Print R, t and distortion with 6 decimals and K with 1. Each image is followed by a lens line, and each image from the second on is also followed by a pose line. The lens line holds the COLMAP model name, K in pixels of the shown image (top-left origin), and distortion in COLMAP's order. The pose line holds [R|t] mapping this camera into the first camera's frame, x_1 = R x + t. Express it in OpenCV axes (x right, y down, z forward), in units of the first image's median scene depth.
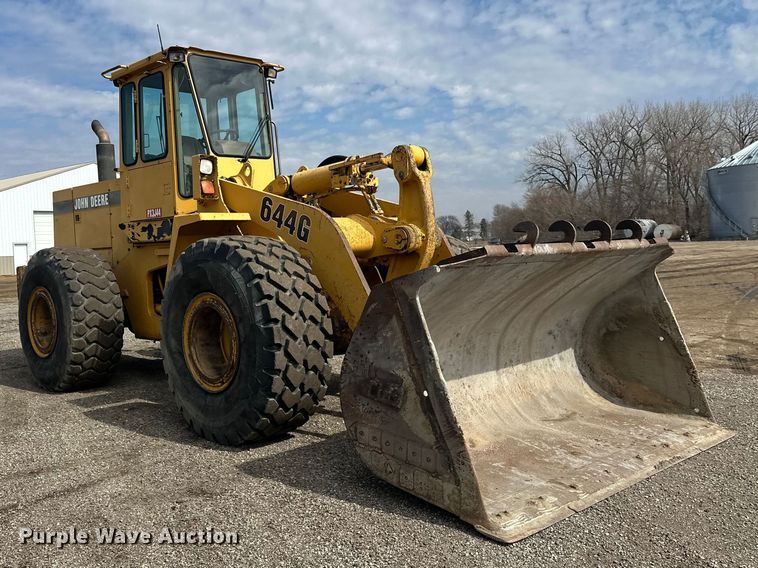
lens RADIAL K [[773.0, 0, 322.9], [0, 773.0, 313.3], [0, 0, 1]] dist [0.039348, 0.000000]
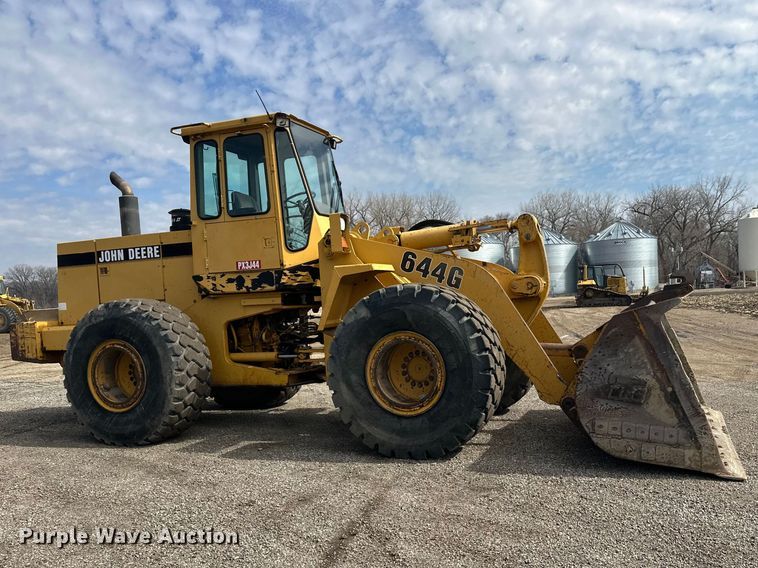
lens RADIAL K [[688.4, 0, 392.7], [0, 688.4, 358.7], [0, 0, 1]] dist [0.100012, -0.154329]
pose [[0.872625, -0.049943, 0.485830, -0.501585], [0.057661, 0.998336, -0.000939, 0.011044], [-0.484975, 0.028832, 0.874053, 0.071881]]
